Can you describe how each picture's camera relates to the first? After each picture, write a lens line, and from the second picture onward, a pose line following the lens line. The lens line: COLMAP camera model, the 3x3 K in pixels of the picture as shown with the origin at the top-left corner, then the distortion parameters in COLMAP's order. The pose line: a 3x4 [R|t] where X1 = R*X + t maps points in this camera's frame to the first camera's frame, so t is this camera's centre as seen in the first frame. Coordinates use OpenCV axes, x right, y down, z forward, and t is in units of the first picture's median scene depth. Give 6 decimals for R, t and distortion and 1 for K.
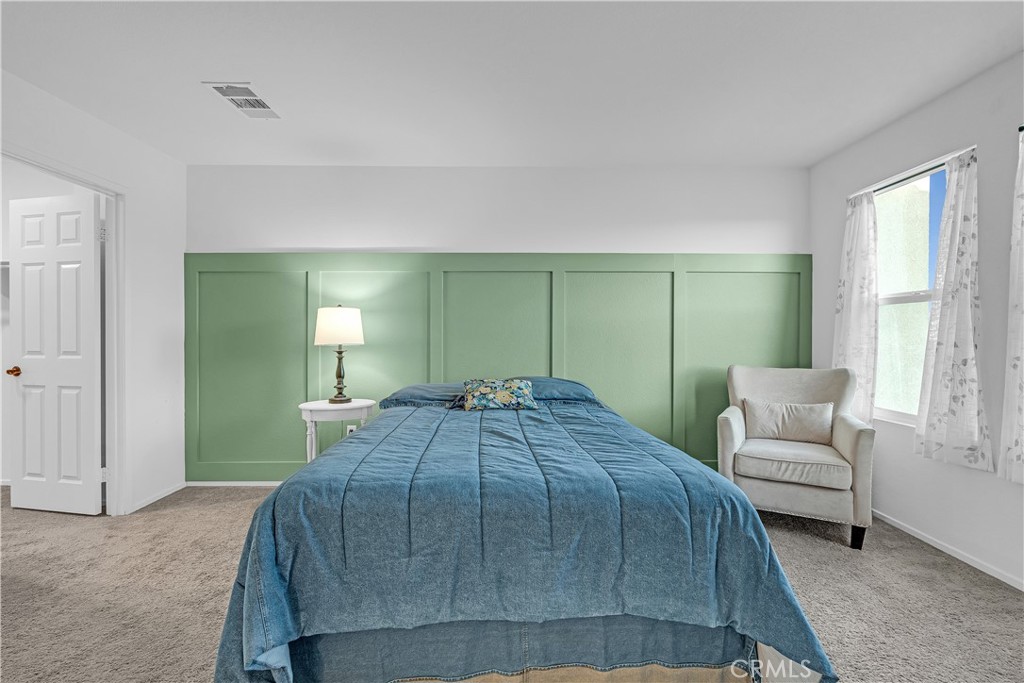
lens RADIAL K [[458.4, 0, 497.1], [0, 458.4, 341.0], [0, 0, 1]] dist [-0.001782, -0.000017]
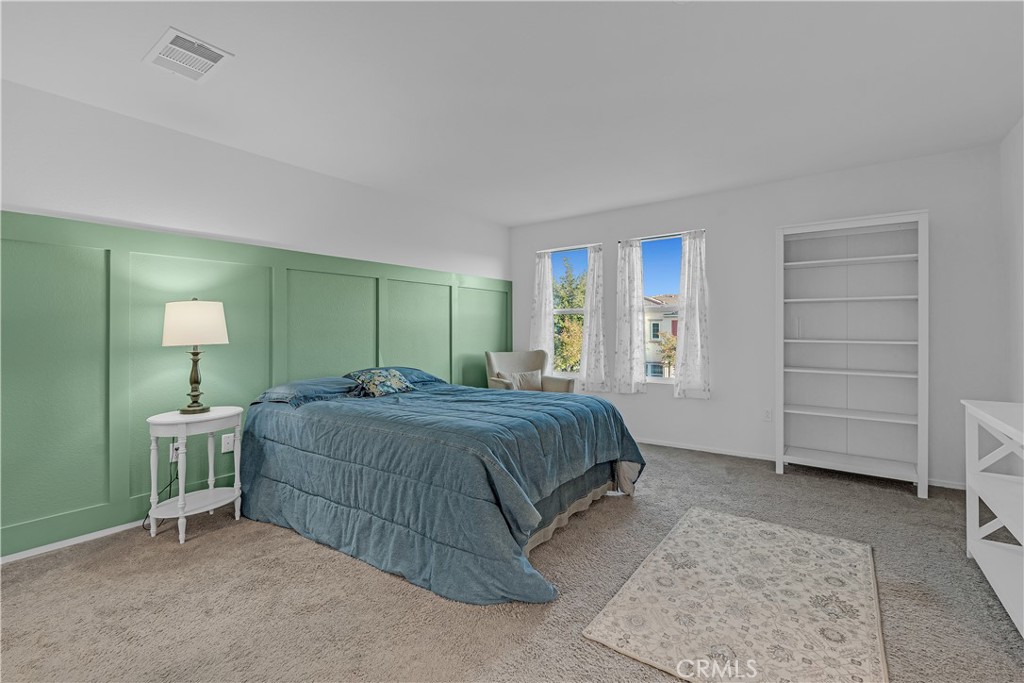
lens RADIAL K [[450.2, 0, 521.5], [0, 450.2, 340.7], [0, 0, 1]] dist [-0.000289, 0.000165]
pose [[0.605679, -0.021026, 0.795431, -0.640428], [0.016298, 0.999769, 0.014018, -0.001452], [-0.795542, 0.004473, 0.605882, 0.007356]]
